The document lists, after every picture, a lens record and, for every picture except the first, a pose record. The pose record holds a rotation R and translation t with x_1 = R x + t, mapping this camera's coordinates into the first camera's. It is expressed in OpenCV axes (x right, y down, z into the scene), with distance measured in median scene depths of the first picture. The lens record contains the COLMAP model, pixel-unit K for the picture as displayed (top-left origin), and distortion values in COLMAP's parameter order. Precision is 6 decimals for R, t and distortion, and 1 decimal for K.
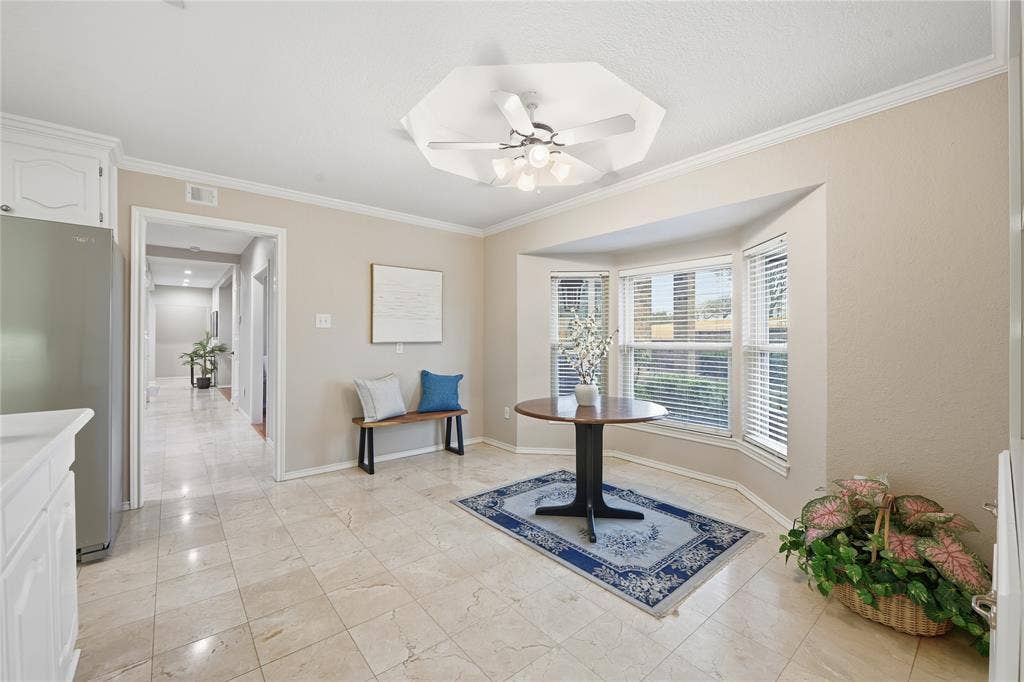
lens RADIAL K [[409.4, 0, 510.1], [0, 409.4, 333.5], [0, 0, 1]] dist [0.003427, 0.000125]
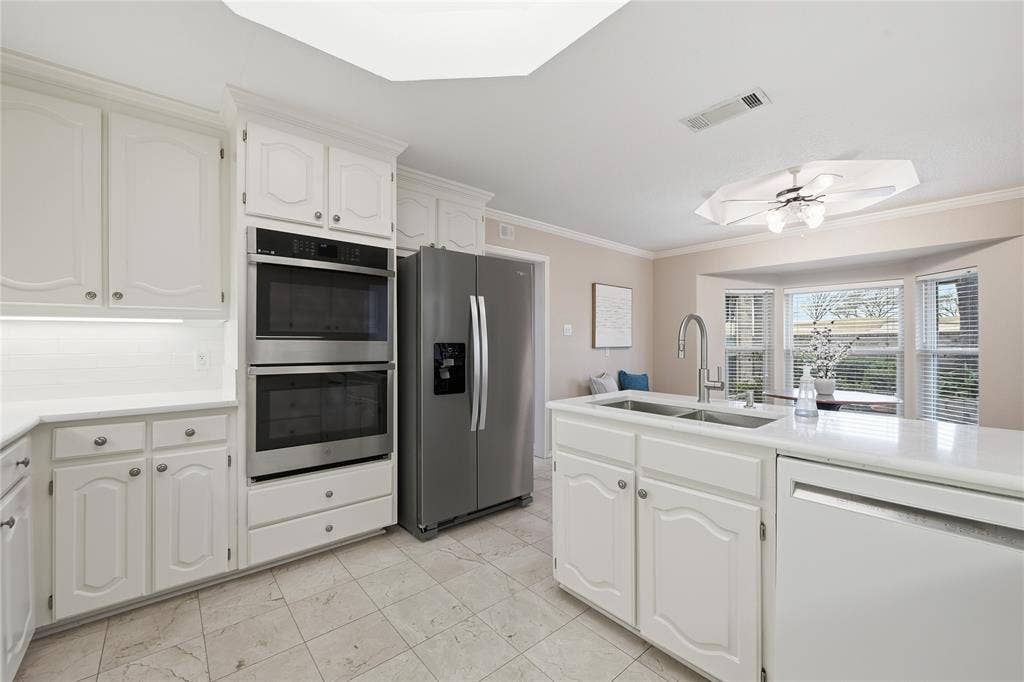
lens RADIAL K [[409.4, 0, 513.7], [0, 409.4, 346.9], [0, 0, 1]] dist [0.003427, 0.000125]
pose [[0.999684, -0.000453, 0.025130, -0.596671], [0.000022, 0.999854, 0.017114, -0.000266], [-0.025134, -0.017108, 0.999538, -0.220422]]
